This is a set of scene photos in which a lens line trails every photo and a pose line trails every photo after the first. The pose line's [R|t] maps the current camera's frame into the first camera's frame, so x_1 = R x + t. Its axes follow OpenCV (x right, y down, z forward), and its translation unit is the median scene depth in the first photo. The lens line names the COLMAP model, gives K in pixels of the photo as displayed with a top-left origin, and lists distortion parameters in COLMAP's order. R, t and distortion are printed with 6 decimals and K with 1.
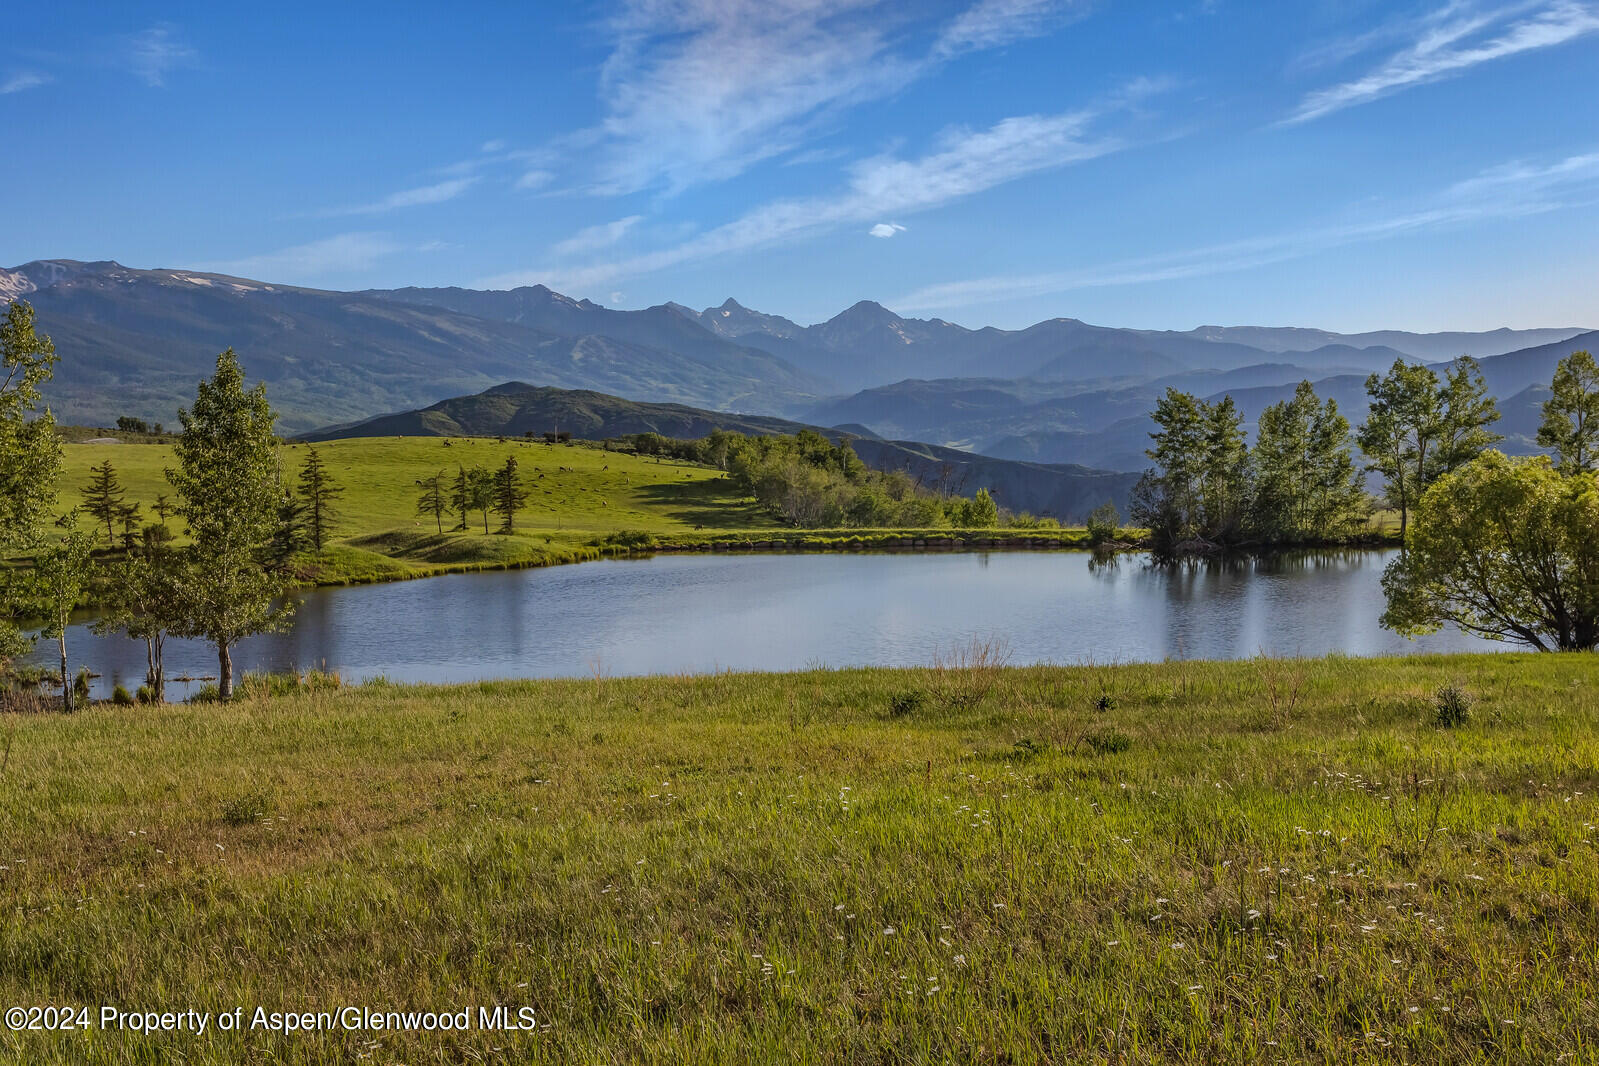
lens RADIAL K [[1774.3, 0, 812.4], [0, 1774.3, 532.1], [0, 0, 1]] dist [-0.013353, 0.000000]
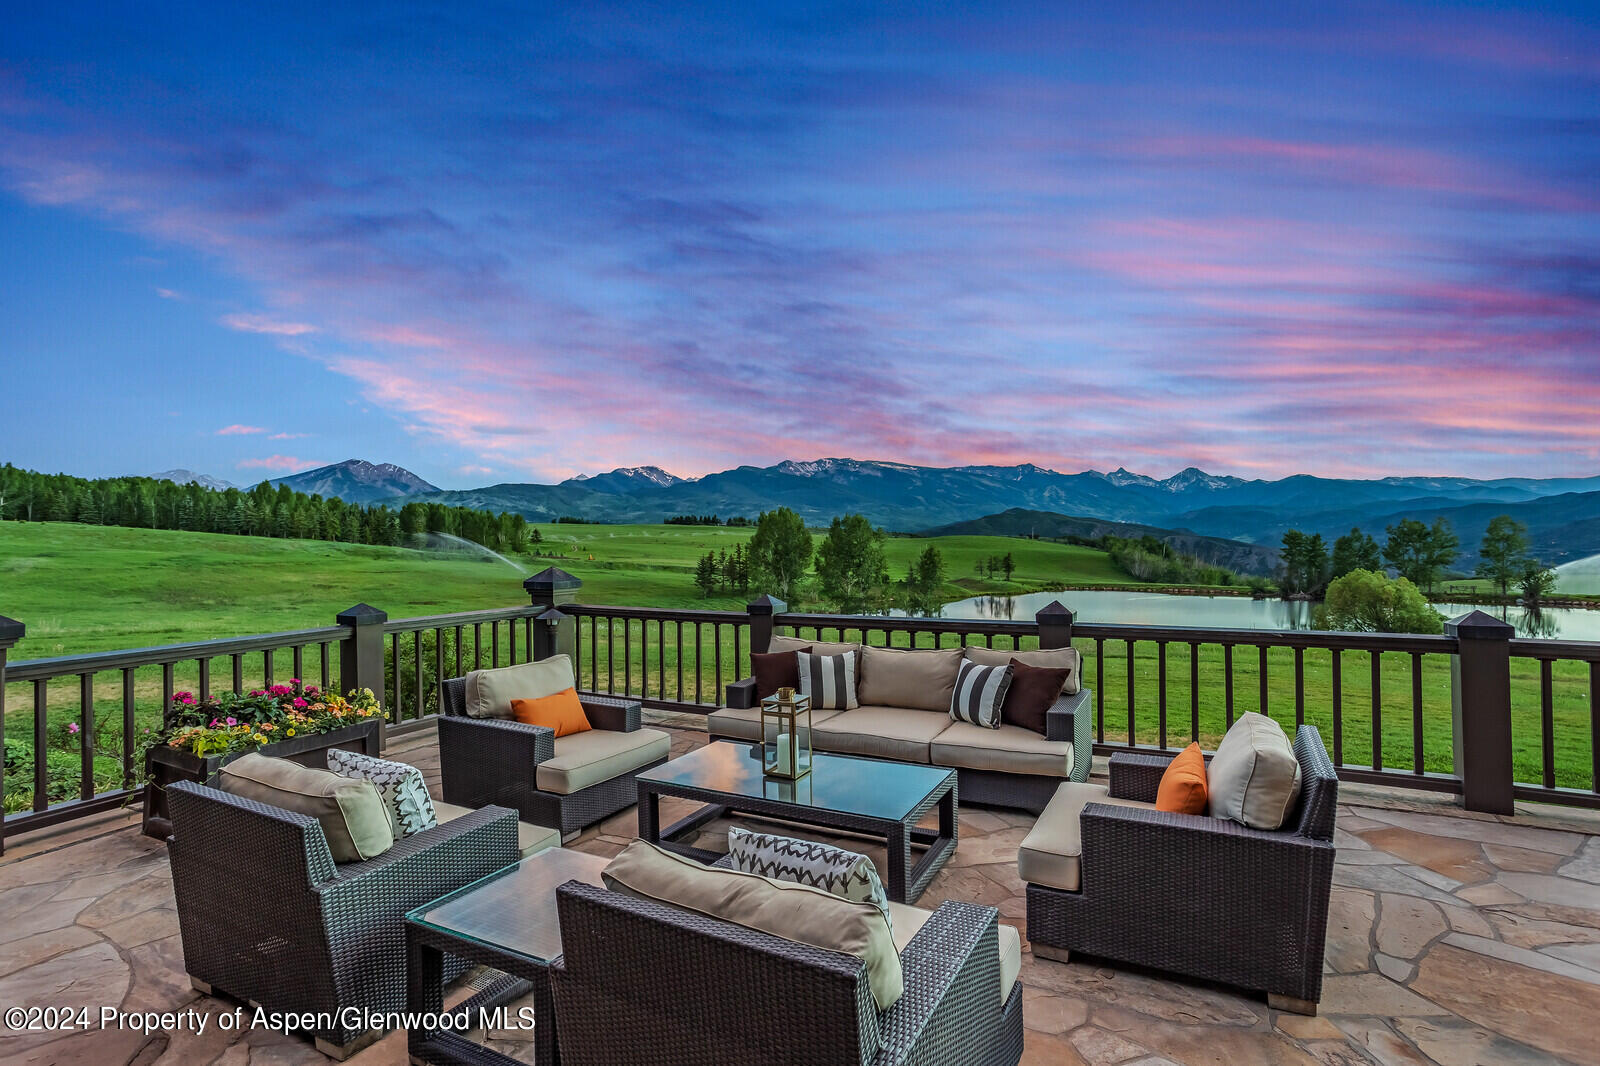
lens RADIAL K [[787.2, 0, 806.2], [0, 787.2, 528.9], [0, 0, 1]] dist [-0.020065, 0.011896]
pose [[0.909929, 0.007155, -0.414703, 0.038833], [-0.030820, 0.998253, -0.050401, -0.007353], [0.413618, 0.058642, 0.908560, -0.188223]]
